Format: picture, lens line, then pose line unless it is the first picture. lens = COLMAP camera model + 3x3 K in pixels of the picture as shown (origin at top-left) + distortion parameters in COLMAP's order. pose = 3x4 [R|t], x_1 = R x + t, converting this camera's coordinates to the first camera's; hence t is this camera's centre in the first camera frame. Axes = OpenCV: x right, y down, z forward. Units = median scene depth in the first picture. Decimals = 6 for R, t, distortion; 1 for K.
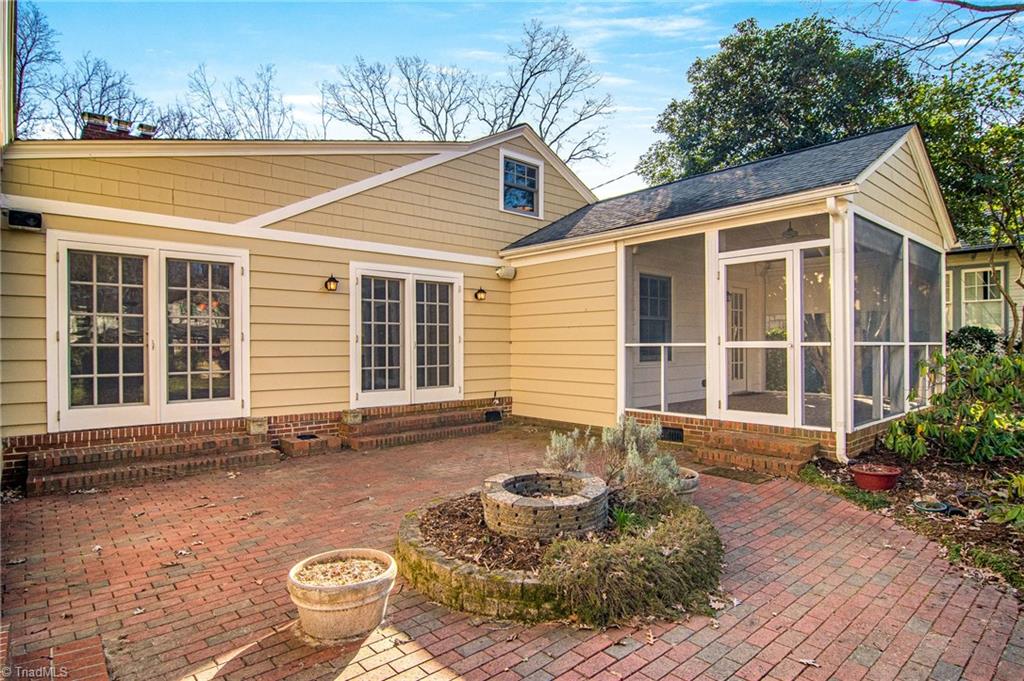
lens RADIAL K [[553.3, 0, 513.2], [0, 553.3, 344.6], [0, 0, 1]] dist [0.005506, -0.008298]
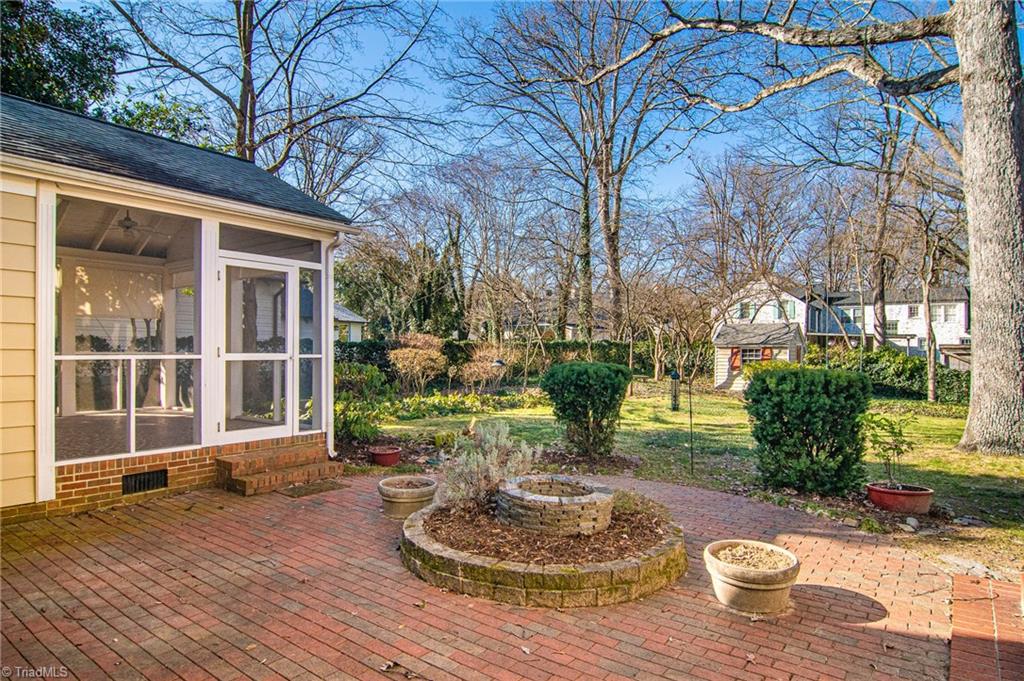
lens RADIAL K [[588.6, 0, 511.8], [0, 588.6, 347.8], [0, 0, 1]] dist [-0.000913, -0.003241]
pose [[-0.191654, 0.005148, 0.981449, -1.678441], [-0.007339, 0.999951, -0.006679, -0.030958], [-0.981435, -0.008483, -0.191607, 2.038611]]
